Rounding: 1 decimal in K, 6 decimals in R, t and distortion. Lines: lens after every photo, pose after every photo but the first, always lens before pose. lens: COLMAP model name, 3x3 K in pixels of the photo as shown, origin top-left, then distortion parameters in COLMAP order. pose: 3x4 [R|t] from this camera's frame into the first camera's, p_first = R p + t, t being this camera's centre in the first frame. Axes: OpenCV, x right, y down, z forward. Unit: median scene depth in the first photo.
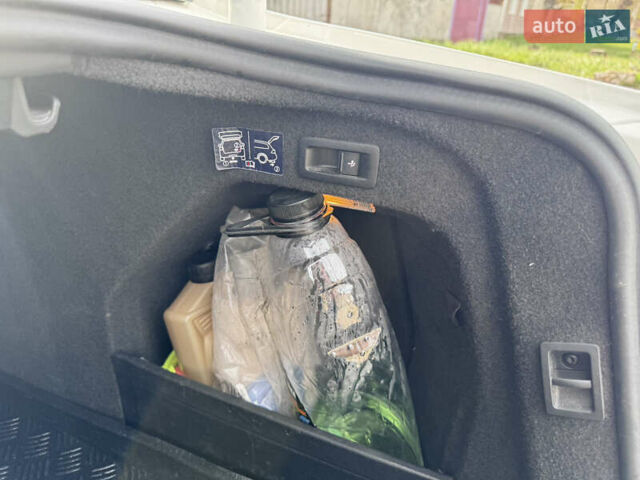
lens RADIAL K [[444.5, 0, 320.0], [0, 444.5, 240.0], [0, 0, 1]] dist [-0.002637, -0.000062]
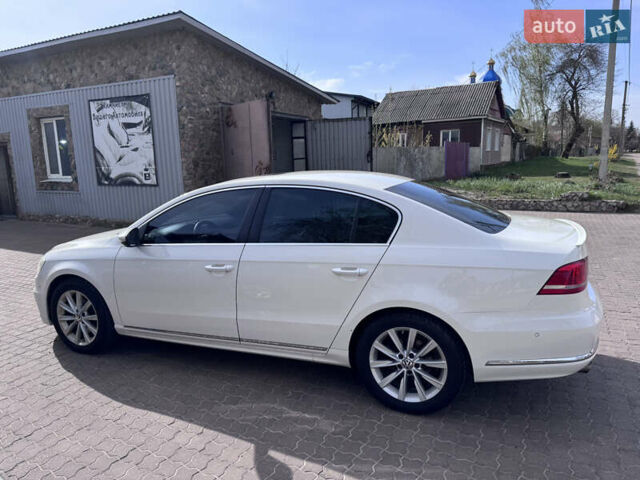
lens RADIAL K [[444.5, 0, 320.0], [0, 444.5, 240.0], [0, 0, 1]] dist [-0.002637, -0.000062]
pose [[0.995648, -0.092840, 0.008151, -0.100201], [0.091380, 0.955304, -0.281146, 0.054981], [0.018315, 0.280667, 0.959630, -0.192277]]
